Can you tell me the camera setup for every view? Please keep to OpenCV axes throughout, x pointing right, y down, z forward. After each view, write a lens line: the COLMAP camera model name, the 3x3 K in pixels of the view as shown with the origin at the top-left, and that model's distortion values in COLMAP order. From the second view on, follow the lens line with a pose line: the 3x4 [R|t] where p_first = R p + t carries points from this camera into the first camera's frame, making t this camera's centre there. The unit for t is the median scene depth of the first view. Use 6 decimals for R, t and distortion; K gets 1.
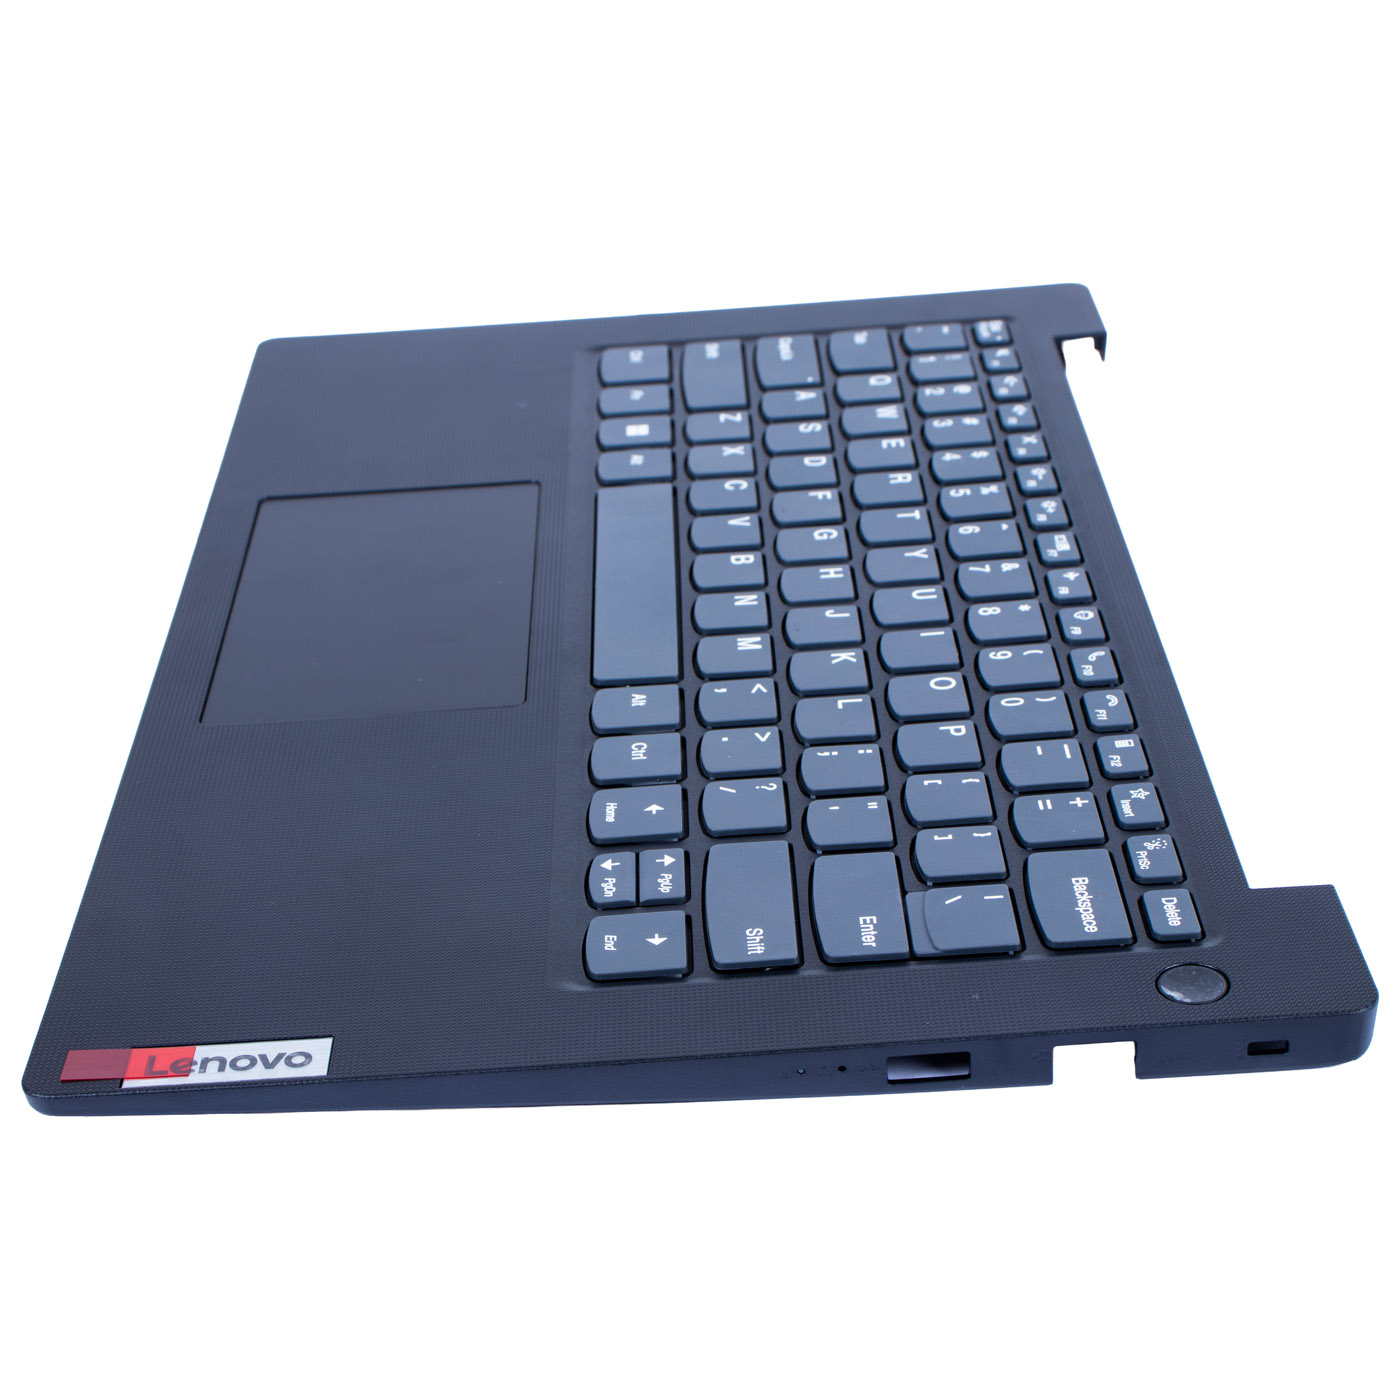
lens RADIAL K [[2820.0, 0, 707.7], [0, 2820.0, 699.5], [0, 0, 1]] dist [0.085309, 0.000000]
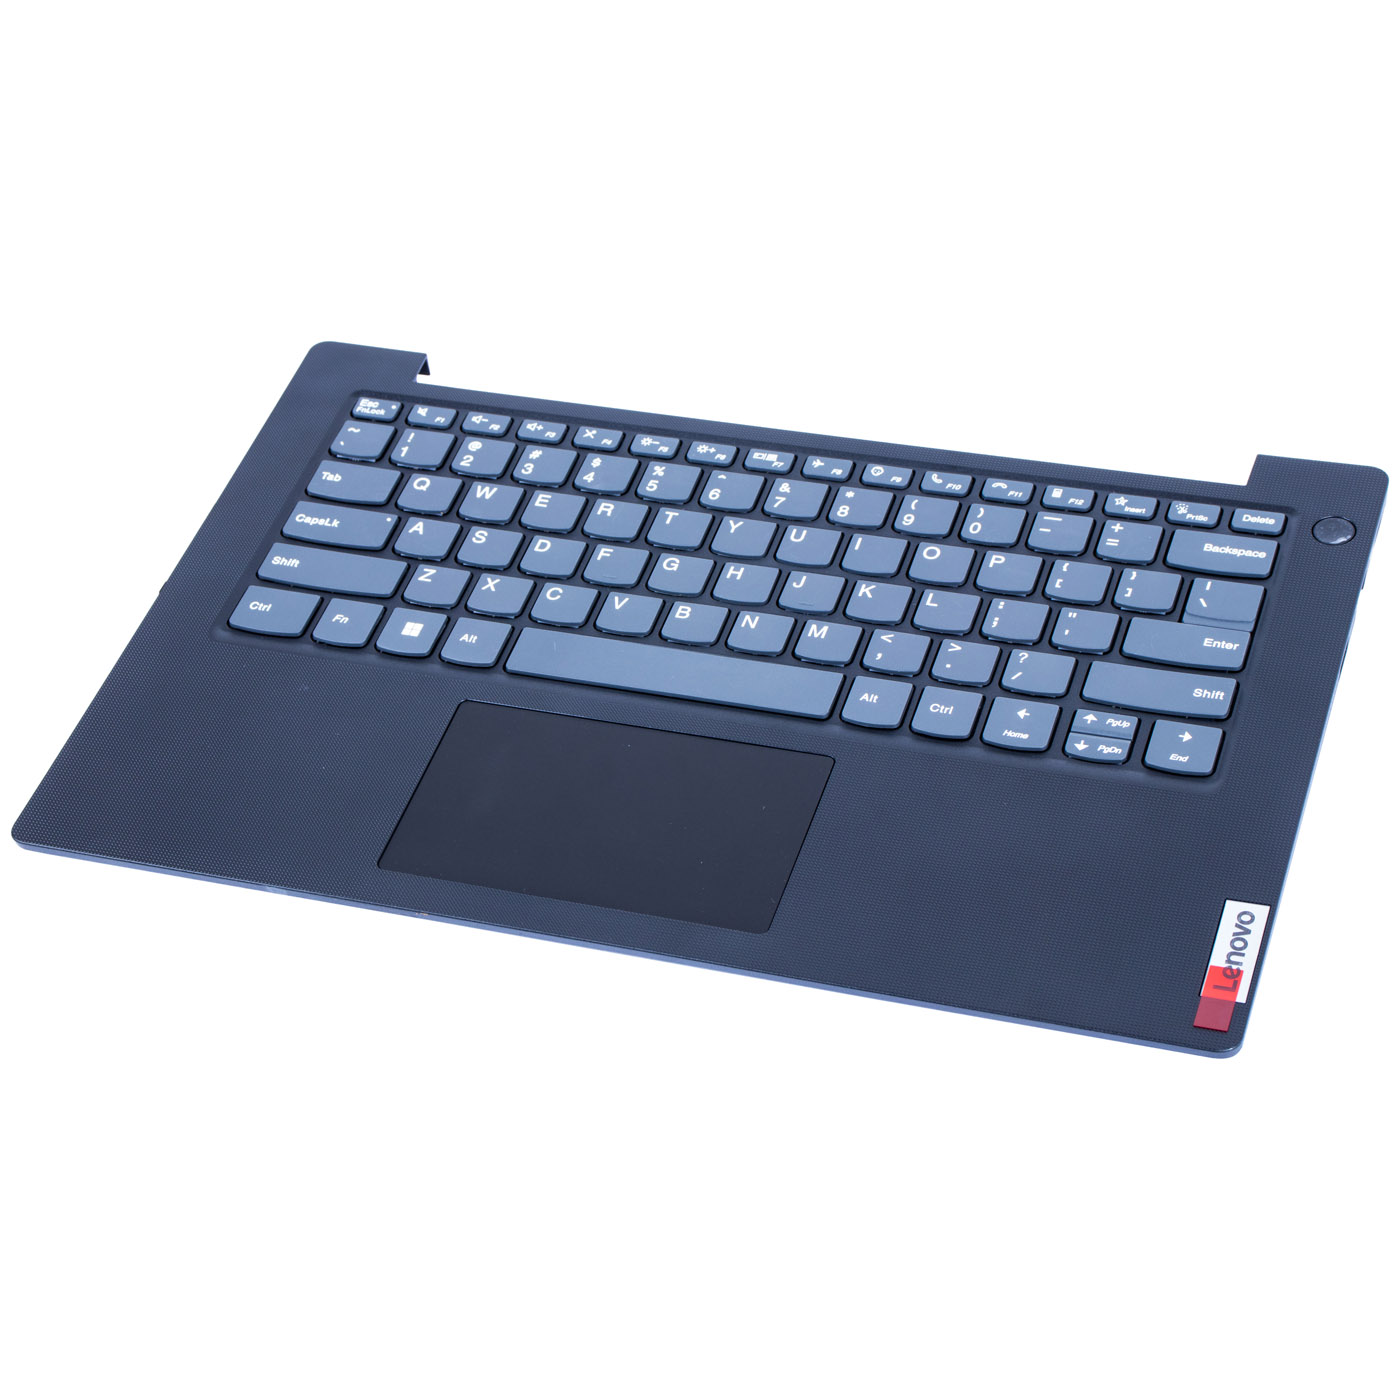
lens RADIAL K [[3363.2, 0, 708.1], [0, 3363.2, 700.4], [0, 0, 1]] dist [0.291201, 0.000000]
pose [[0.328019, -0.636192, 0.698329, -1.139772], [0.521847, 0.738232, 0.427422, -0.705846], [-0.787451, 0.224218, 0.574149, 0.115534]]
